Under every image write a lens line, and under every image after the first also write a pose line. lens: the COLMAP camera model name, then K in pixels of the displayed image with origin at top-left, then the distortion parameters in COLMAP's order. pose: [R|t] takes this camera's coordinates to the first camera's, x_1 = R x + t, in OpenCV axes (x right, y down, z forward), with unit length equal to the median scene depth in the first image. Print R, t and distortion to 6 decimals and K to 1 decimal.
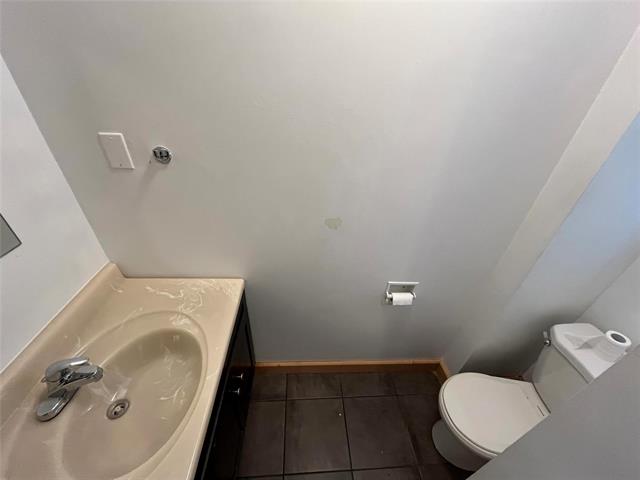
lens RADIAL K [[257.8, 0, 319.6], [0, 257.8, 241.1], [0, 0, 1]] dist [0.000064, -0.000008]
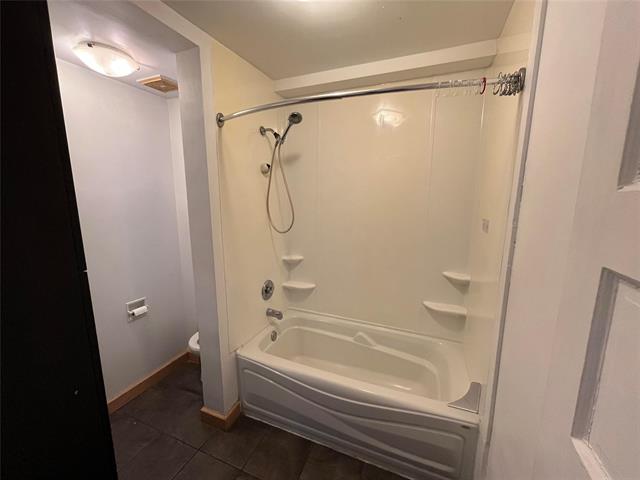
lens RADIAL K [[257.8, 0, 321.2], [0, 257.8, 238.6], [0, 0, 1]] dist [0.000064, -0.000008]
pose [[0.432277, -0.200751, 0.879111, -0.535796], [0.528758, 0.846142, -0.066779, 0.556383], [-0.730446, 0.493703, 0.471916, -0.848249]]
